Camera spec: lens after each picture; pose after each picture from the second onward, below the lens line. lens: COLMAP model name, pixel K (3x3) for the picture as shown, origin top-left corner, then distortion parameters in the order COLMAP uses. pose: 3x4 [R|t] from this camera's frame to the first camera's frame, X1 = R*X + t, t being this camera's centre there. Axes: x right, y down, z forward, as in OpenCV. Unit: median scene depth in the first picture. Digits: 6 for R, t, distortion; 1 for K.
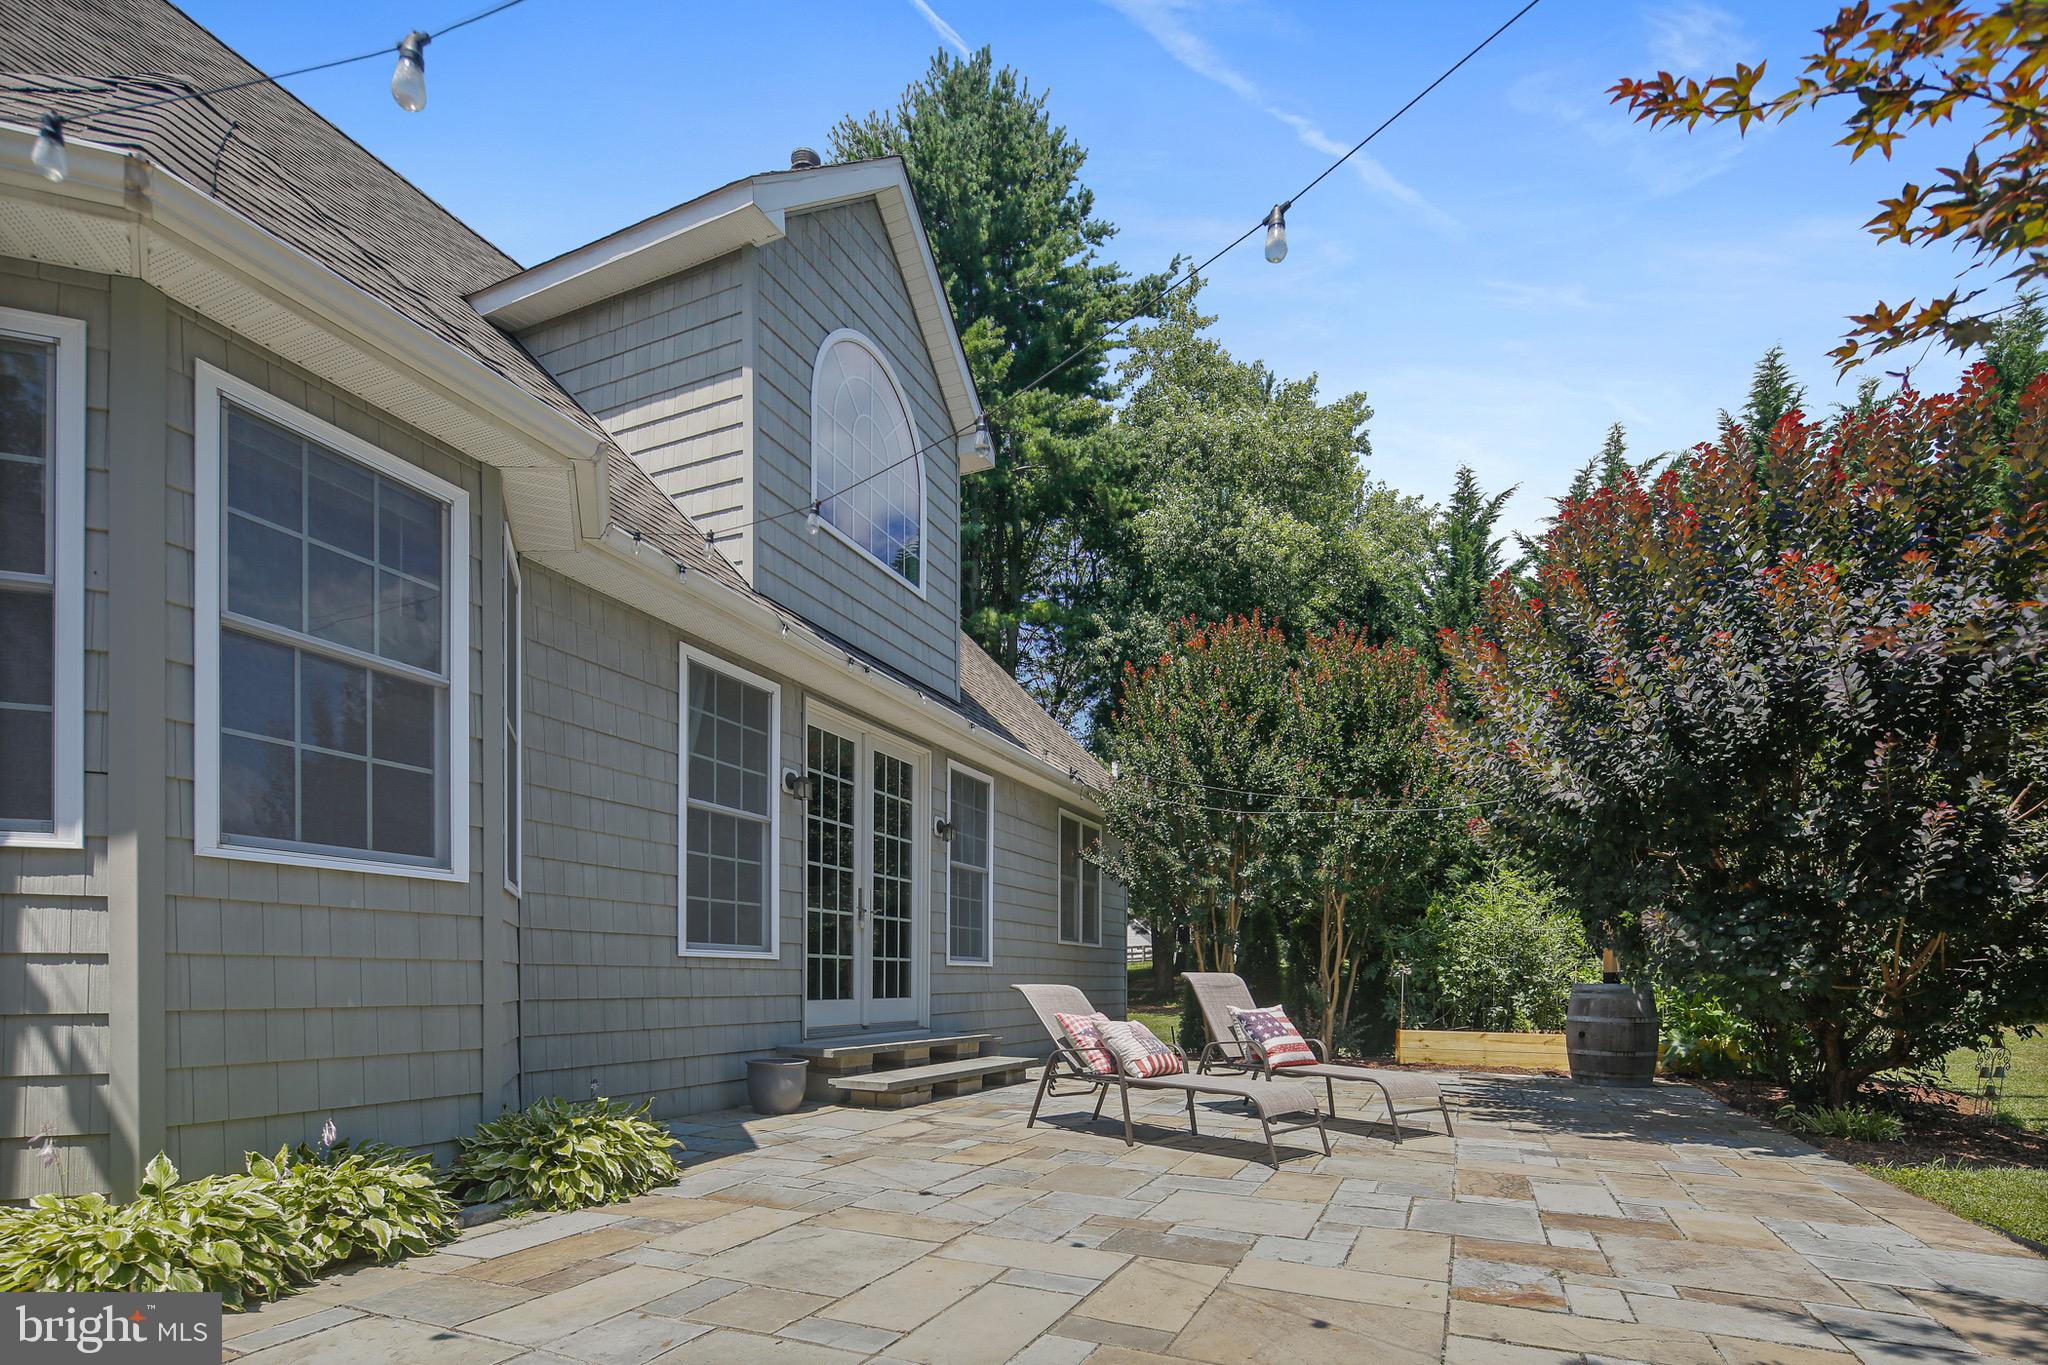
lens RADIAL K [[993.5, 0, 1024.0], [0, 993.5, 682.5], [0, 0, 1]] dist [-0.000694, -0.000349]
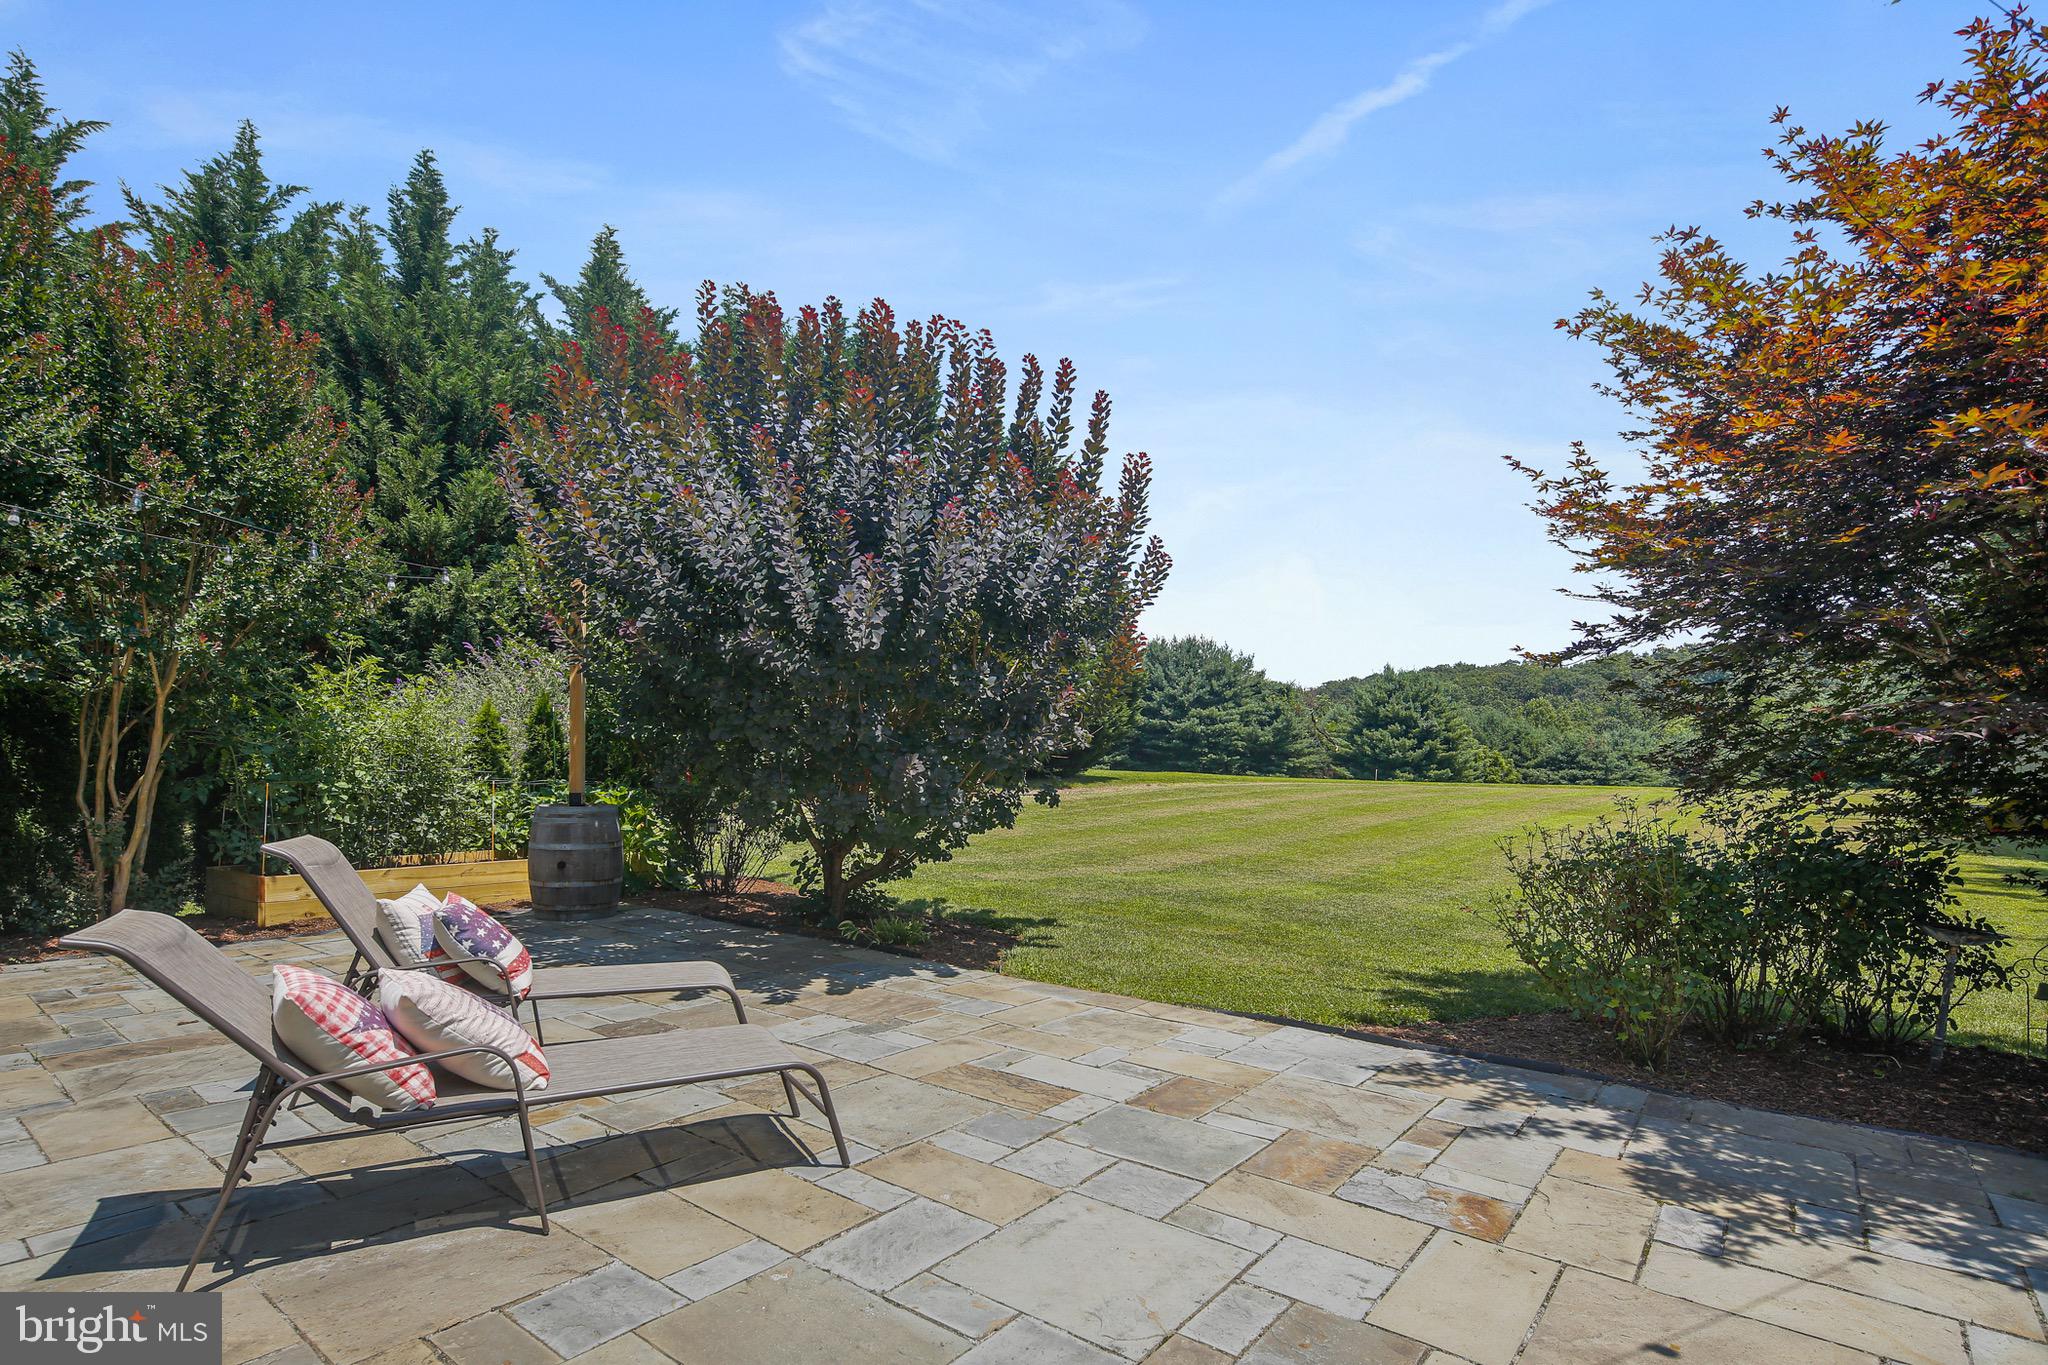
lens RADIAL K [[1002.2, 0, 1053.3], [0, 1002.2, 609.8], [0, 0, 1]] dist [0.000486, -0.001086]
pose [[0.239723, 0.140345, 0.960644, -0.173456], [-0.284920, 0.956095, -0.068580, 0.065302], [-0.928091, -0.257267, 0.269185, 0.351390]]
